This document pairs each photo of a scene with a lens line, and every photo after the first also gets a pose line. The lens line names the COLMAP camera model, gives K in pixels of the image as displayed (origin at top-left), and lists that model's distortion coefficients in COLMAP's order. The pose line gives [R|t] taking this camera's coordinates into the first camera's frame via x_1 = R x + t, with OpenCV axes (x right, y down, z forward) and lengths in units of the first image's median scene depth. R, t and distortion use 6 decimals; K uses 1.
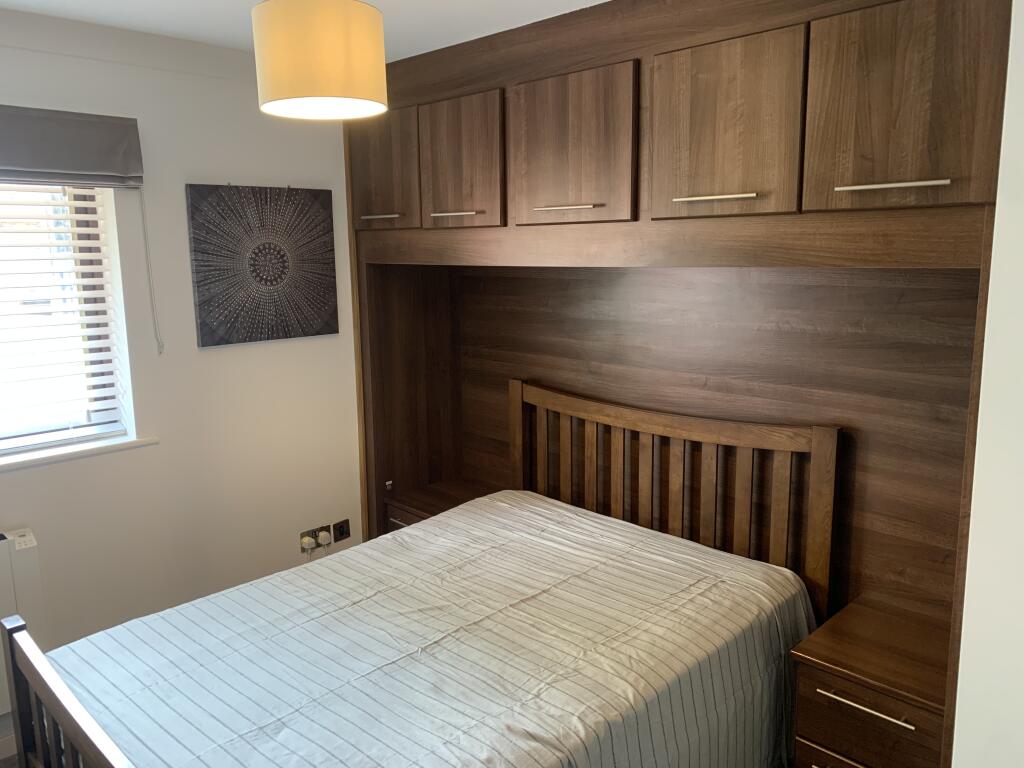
lens RADIAL K [[781.8, 0, 507.5], [0, 781.8, 380.4], [0, 0, 1]] dist [0.009726, -0.007289]
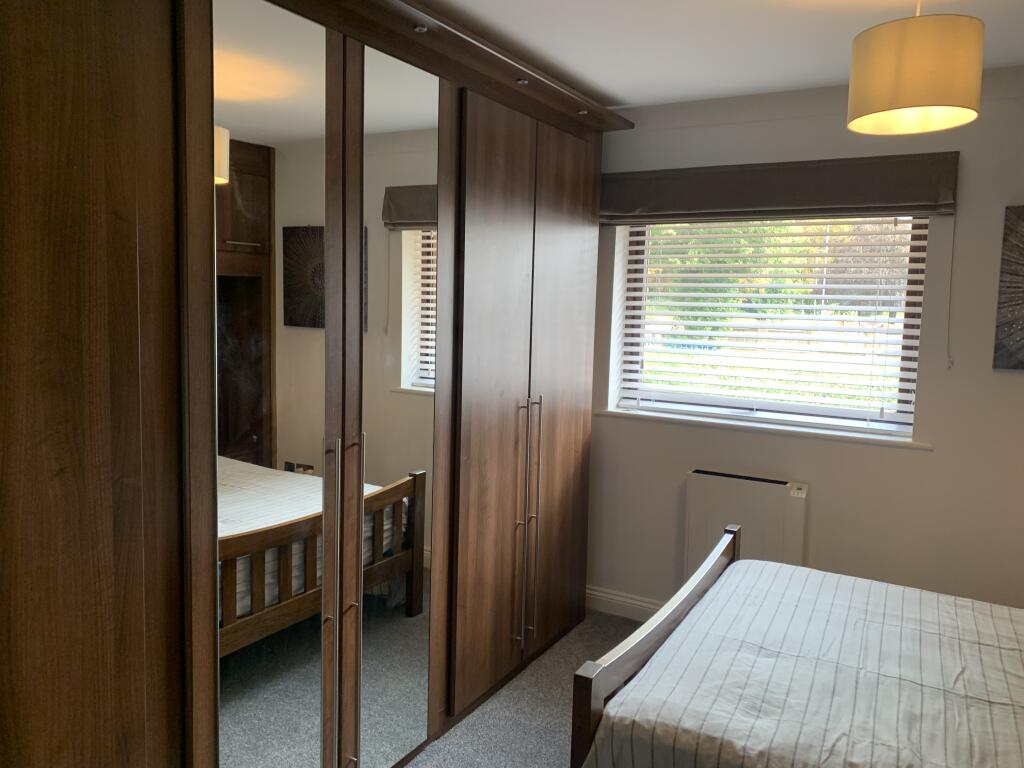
lens RADIAL K [[781.8, 0, 502.9], [0, 781.8, 384.0], [0, 0, 1]] dist [0.009726, -0.007289]
pose [[0.261150, 0.136206, -0.955640, 0.526009], [-0.187126, 0.978359, 0.088308, 0.008337], [0.946987, 0.155763, 0.280986, 0.163666]]
